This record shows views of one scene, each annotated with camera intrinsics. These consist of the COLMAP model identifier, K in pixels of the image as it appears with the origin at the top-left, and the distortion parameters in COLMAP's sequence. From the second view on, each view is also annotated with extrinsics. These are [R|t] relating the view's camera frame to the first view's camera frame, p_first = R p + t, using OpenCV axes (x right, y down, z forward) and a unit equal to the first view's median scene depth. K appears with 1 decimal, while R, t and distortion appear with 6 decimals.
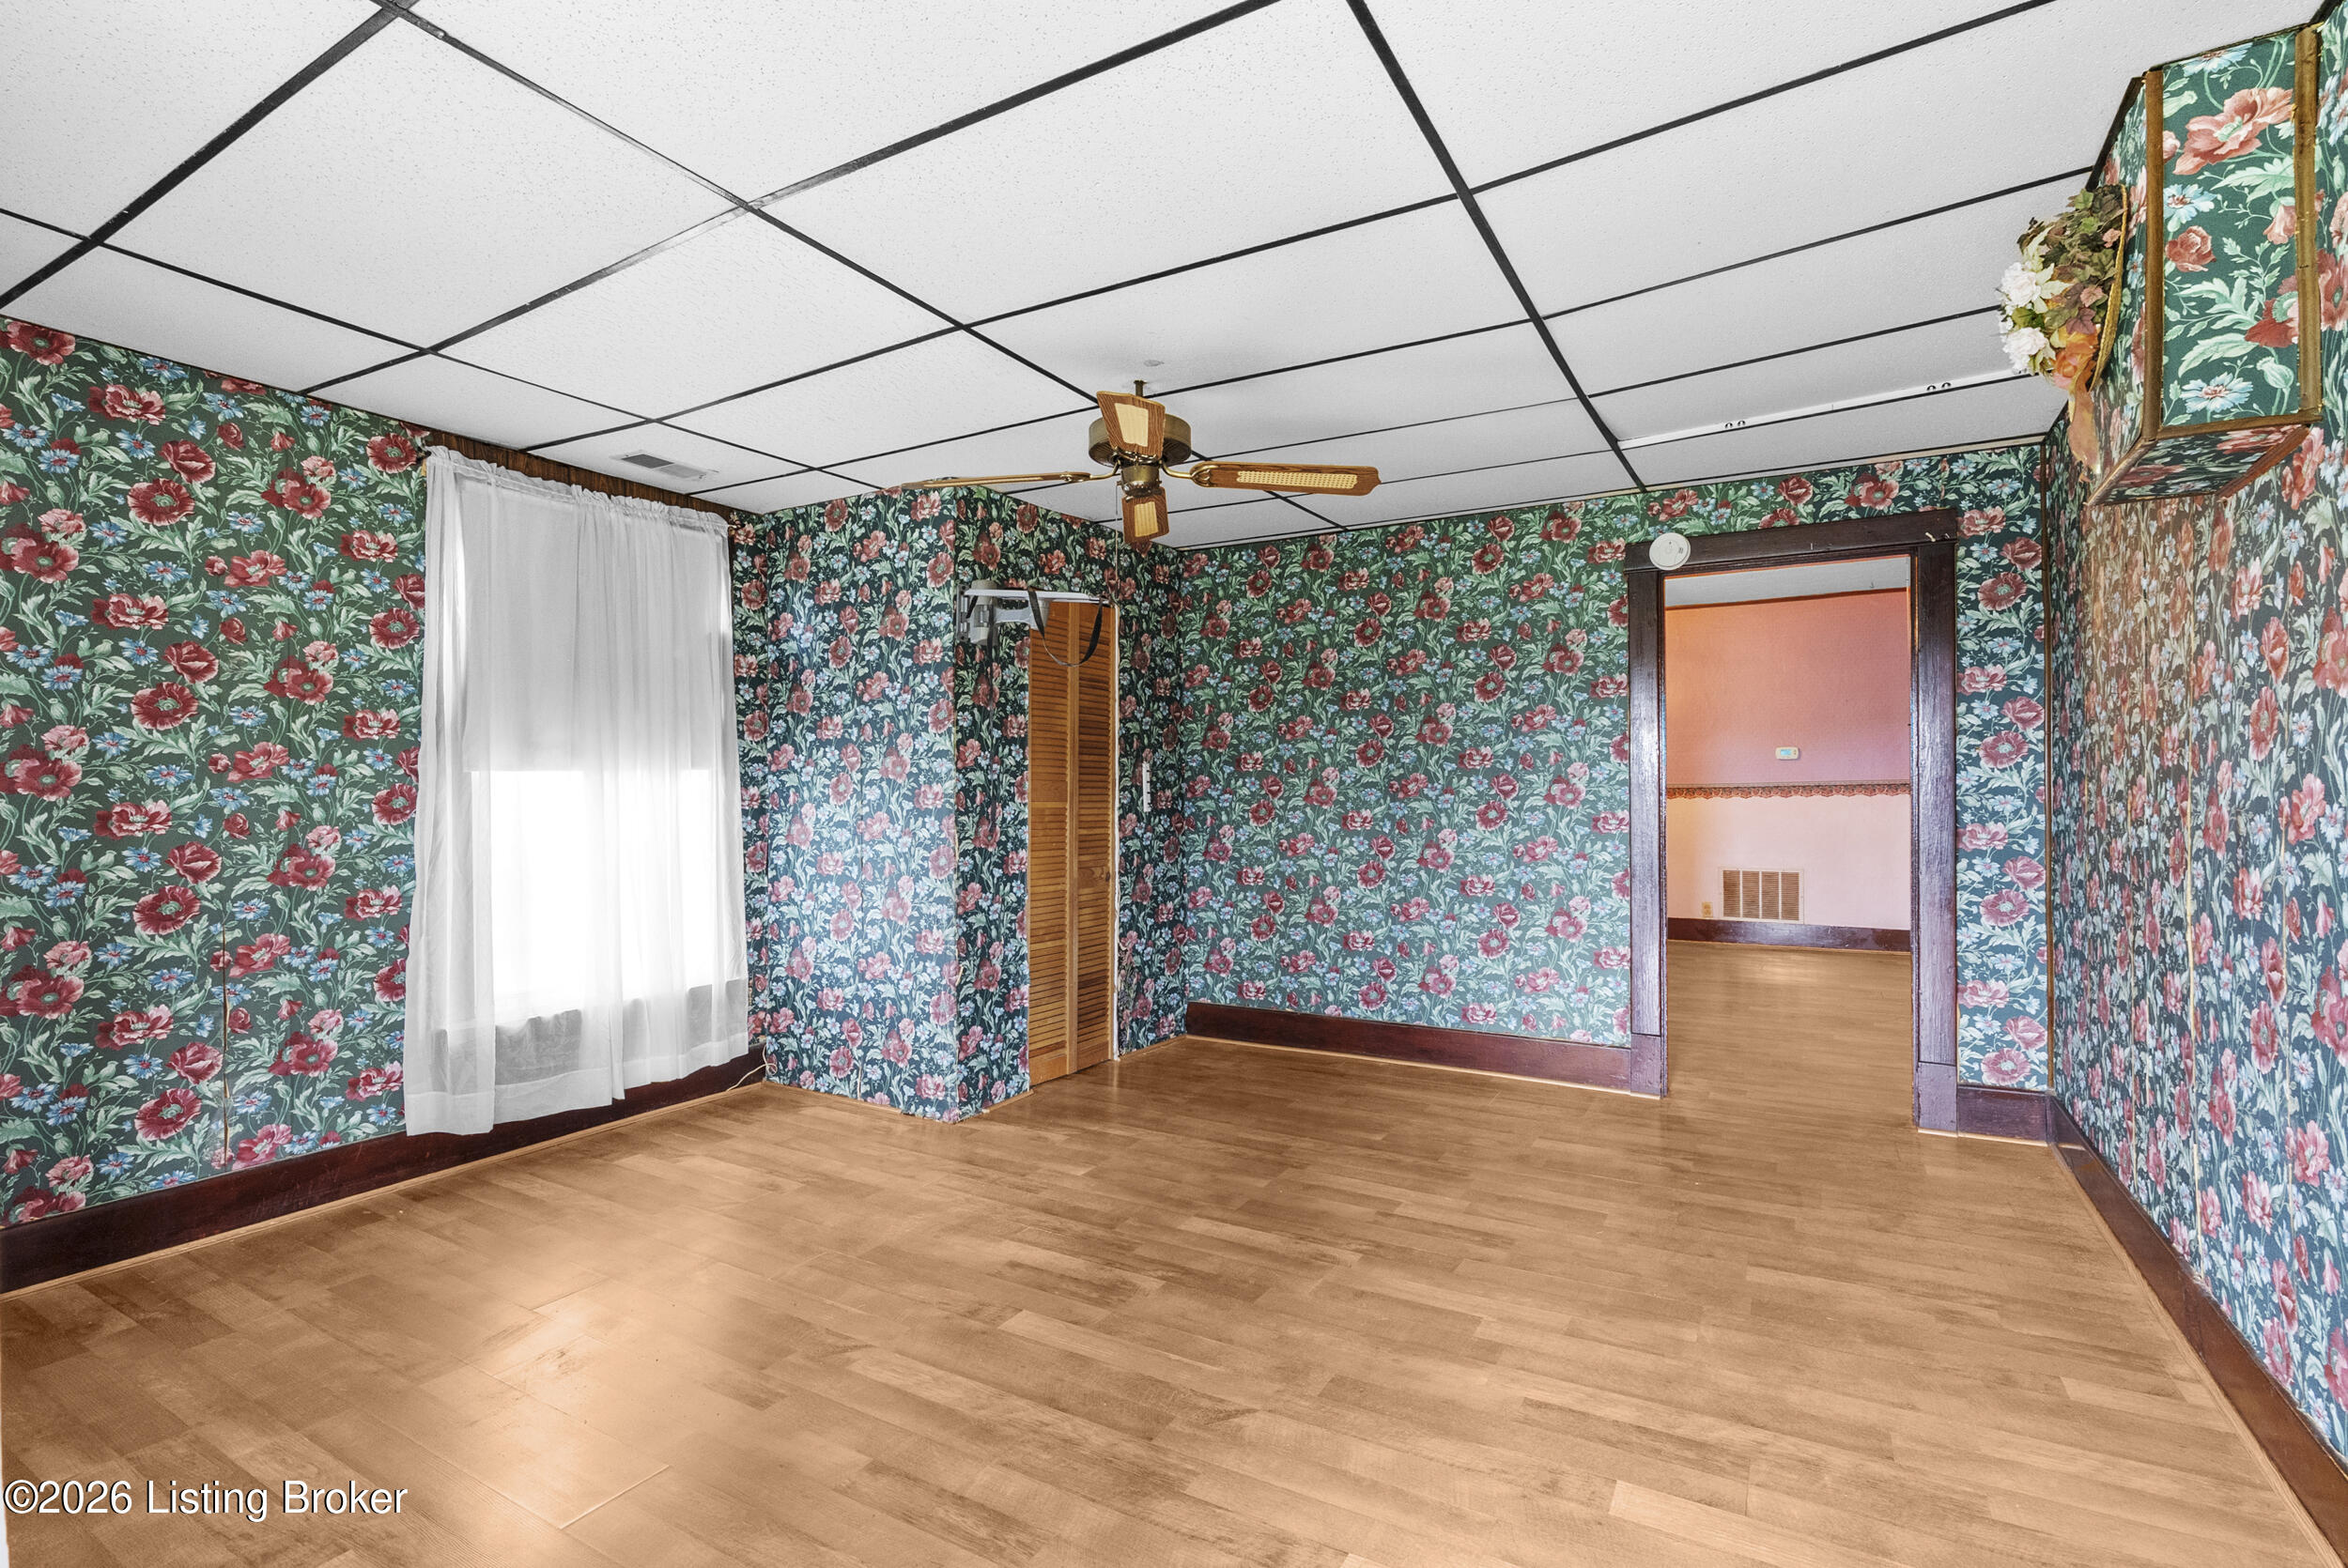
lens RADIAL K [[1059.8, 0, 1181.4], [0, 1059.8, 781.9], [0, 0, 1]] dist [-0.003968, 0.001041]
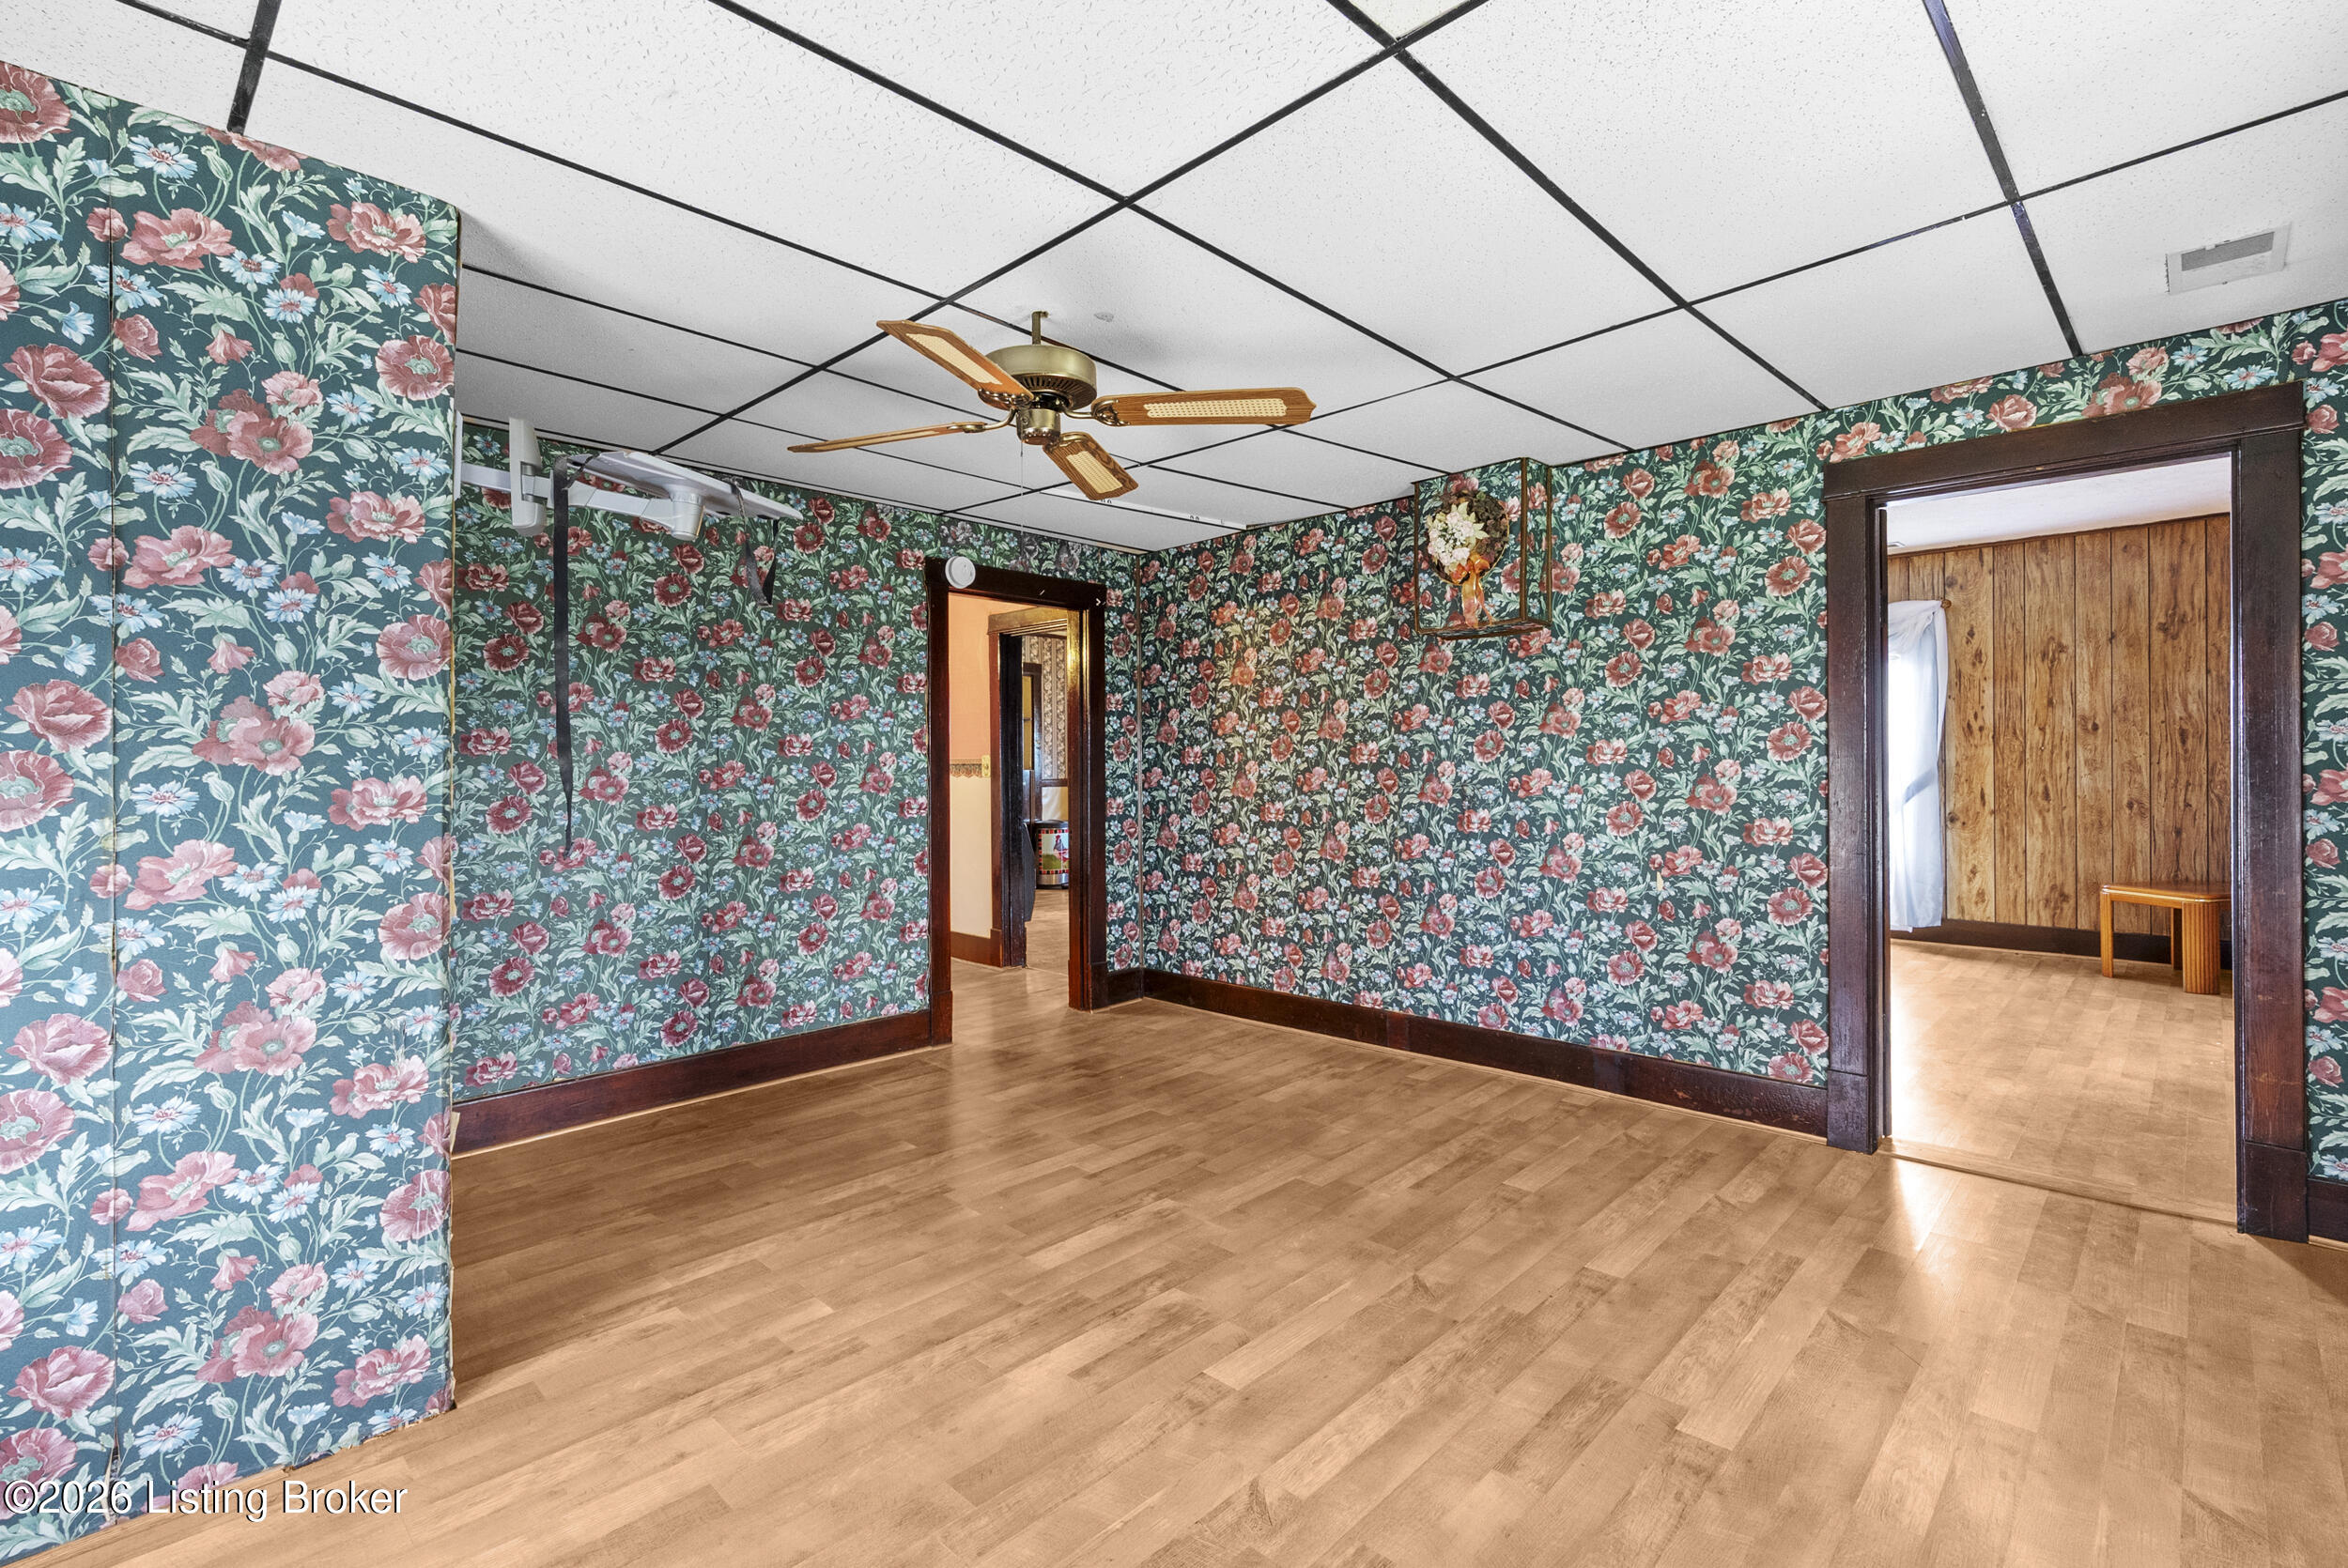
lens RADIAL K [[1062.5, 0, 1170.1], [0, 1062.5, 763.6], [0, 0, 1]] dist [-0.001721, 0.000316]
pose [[0.248252, 0.004495, 0.968685, -0.849390], [-0.001046, 0.999990, -0.004372, -0.003399], [-0.968695, 0.000072, 0.248254, 0.674222]]
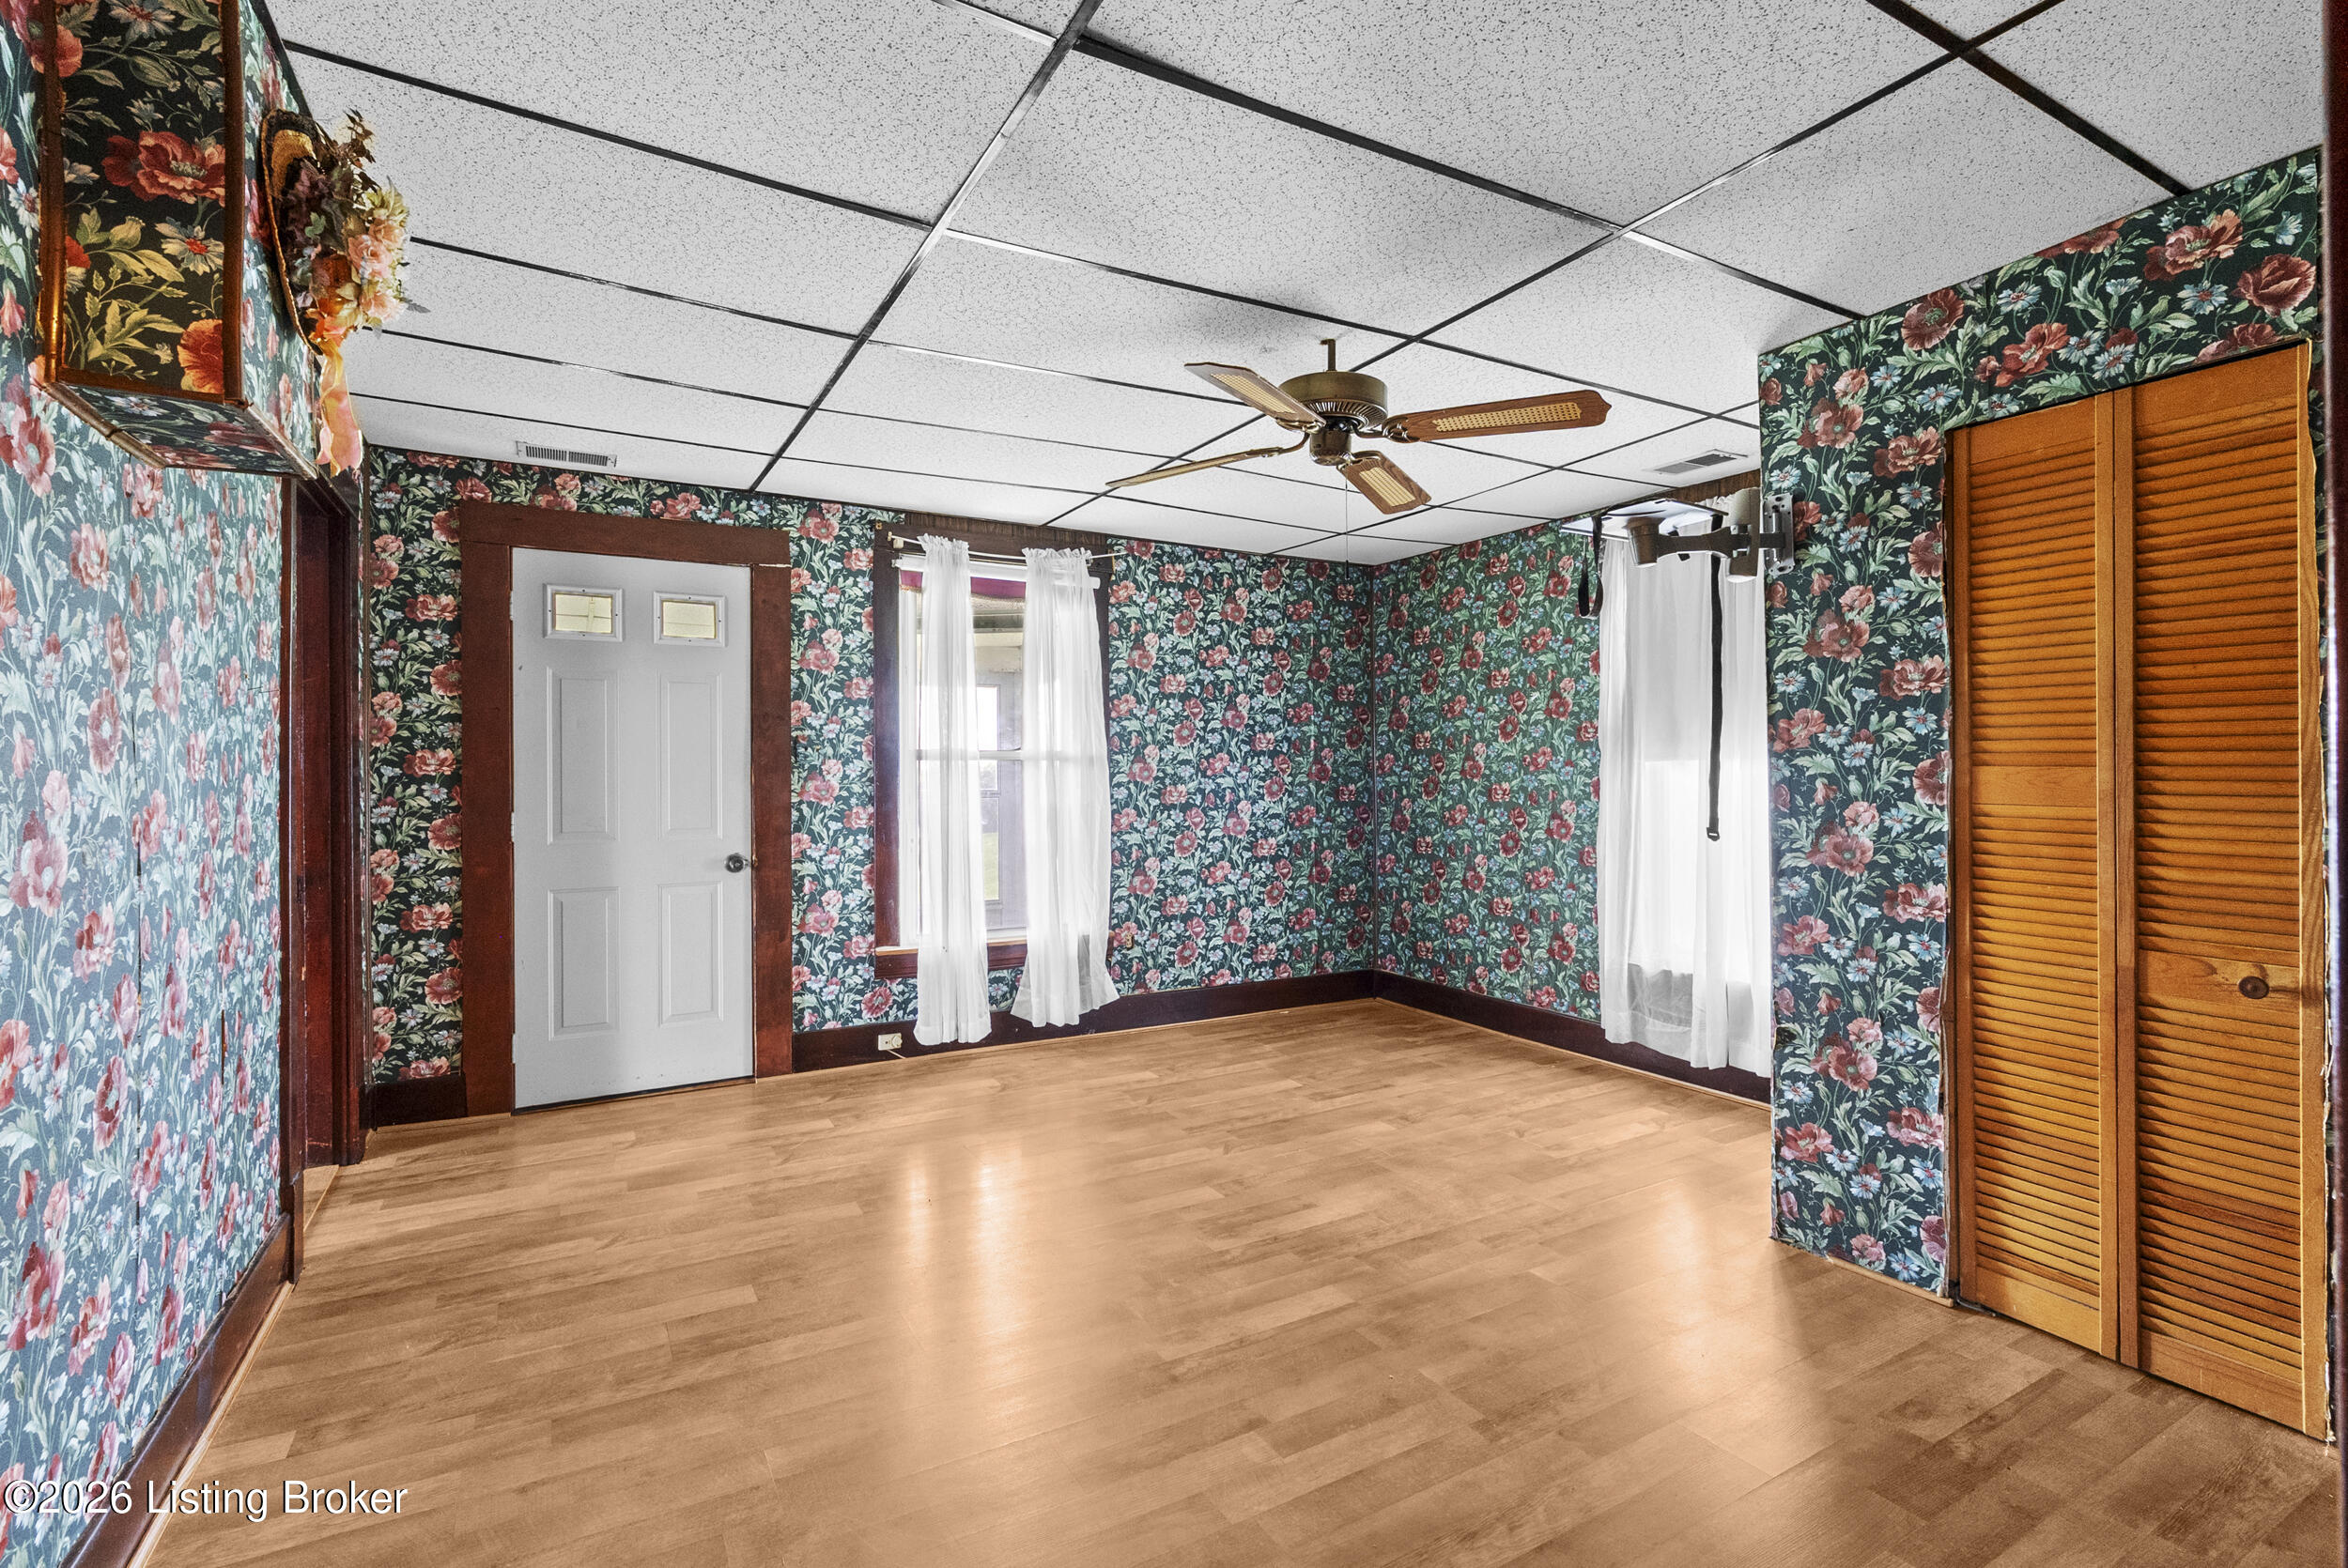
lens RADIAL K [[1077.1, 0, 1187.7], [0, 1077.1, 770.4], [0, 0, 1]] dist [-0.010418, 0.000076]
pose [[-0.489465, 0.005104, -0.872008, 0.825013], [0.013945, 0.999901, -0.001975, -0.005787], [0.871912, -0.013126, -0.489487, 1.333647]]
